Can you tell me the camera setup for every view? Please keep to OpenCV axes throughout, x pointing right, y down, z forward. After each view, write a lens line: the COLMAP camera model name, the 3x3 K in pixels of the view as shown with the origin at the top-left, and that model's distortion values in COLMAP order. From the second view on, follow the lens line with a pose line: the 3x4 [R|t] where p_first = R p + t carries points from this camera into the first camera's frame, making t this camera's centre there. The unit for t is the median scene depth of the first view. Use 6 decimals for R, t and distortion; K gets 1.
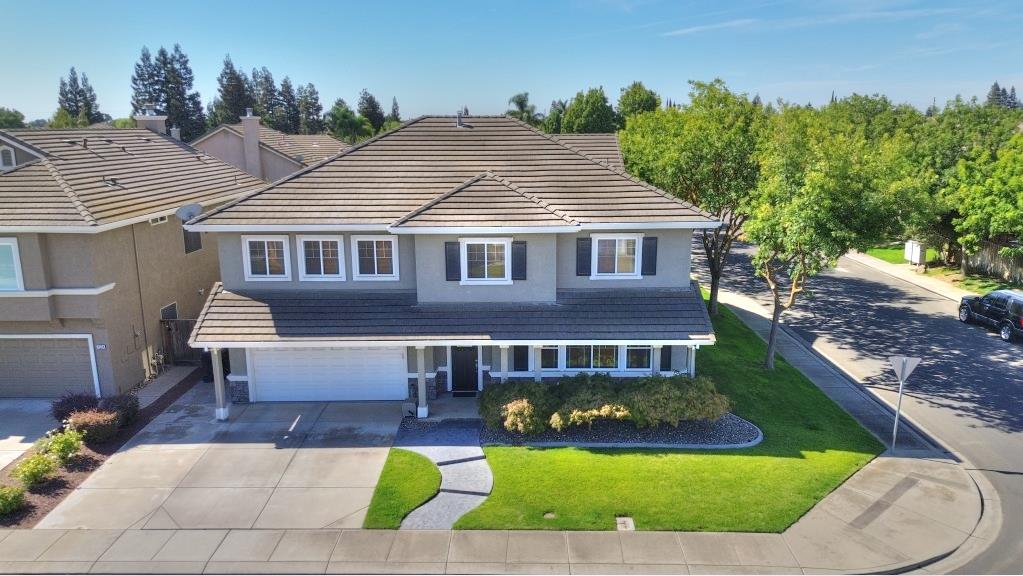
lens RADIAL K [[726.8, 0, 511.5], [0, 726.8, 288.0], [0, 0, 1]] dist [0.054382, -0.051647]
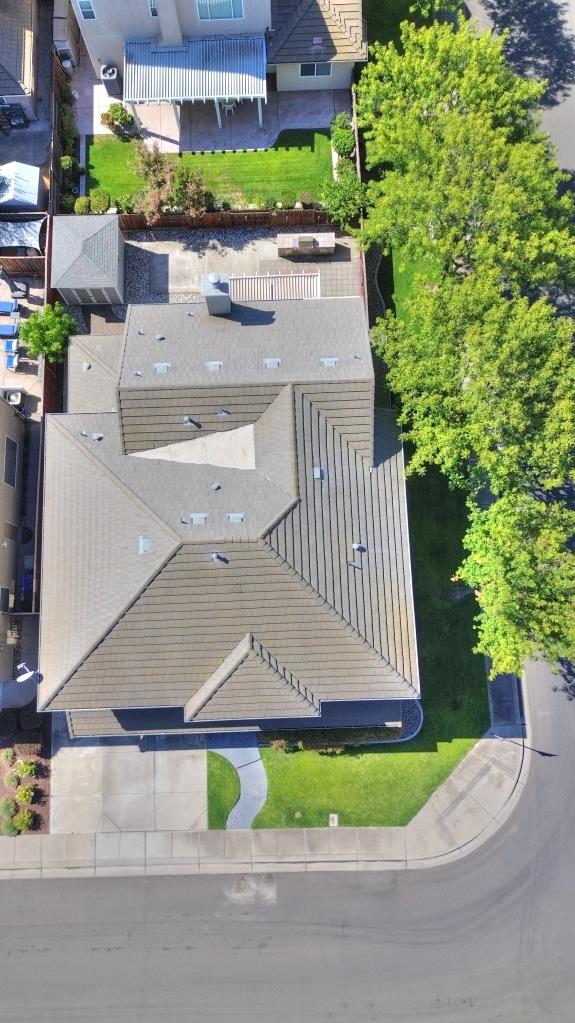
lens RADIAL K [[726.8, 0, 287.5], [0, 726.8, 511.5], [0, 0, 1]] dist [0.054382, -0.051647]
pose [[0.998920, -0.045699, 0.008432, 0.036407], [0.010196, 0.392575, 0.919663, -1.509309], [-0.045338, -0.918584, 0.392617, 0.770047]]
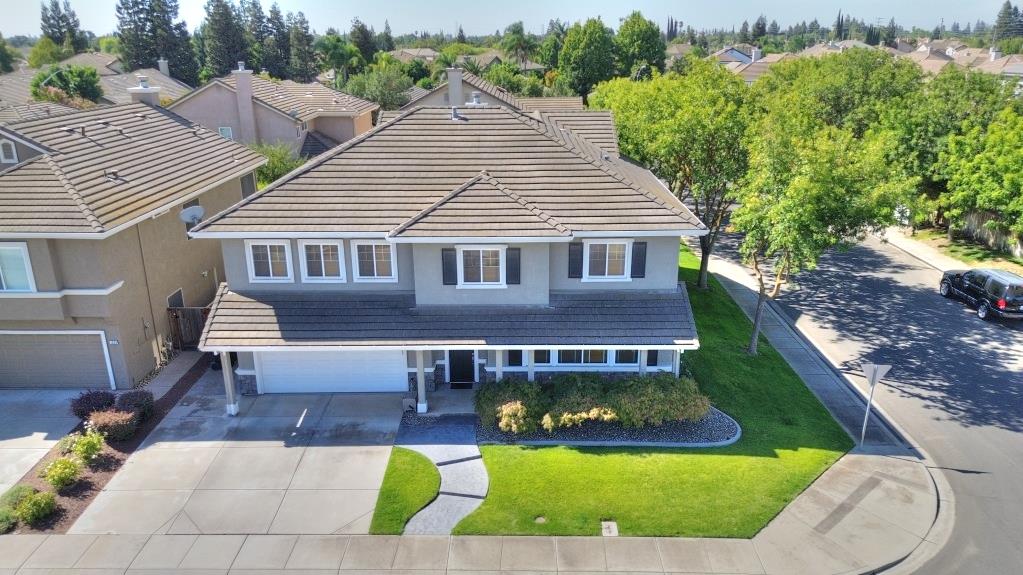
lens RADIAL K [[726.8, 0, 511.5], [0, 726.8, 287.5], [0, 0, 1]] dist [0.054382, -0.051647]
pose [[0.999989, -0.000253, 0.004778, 0.002974], [-0.000265, 0.994144, 0.108065, -0.118952], [-0.004777, -0.108065, 0.994132, -0.036128]]
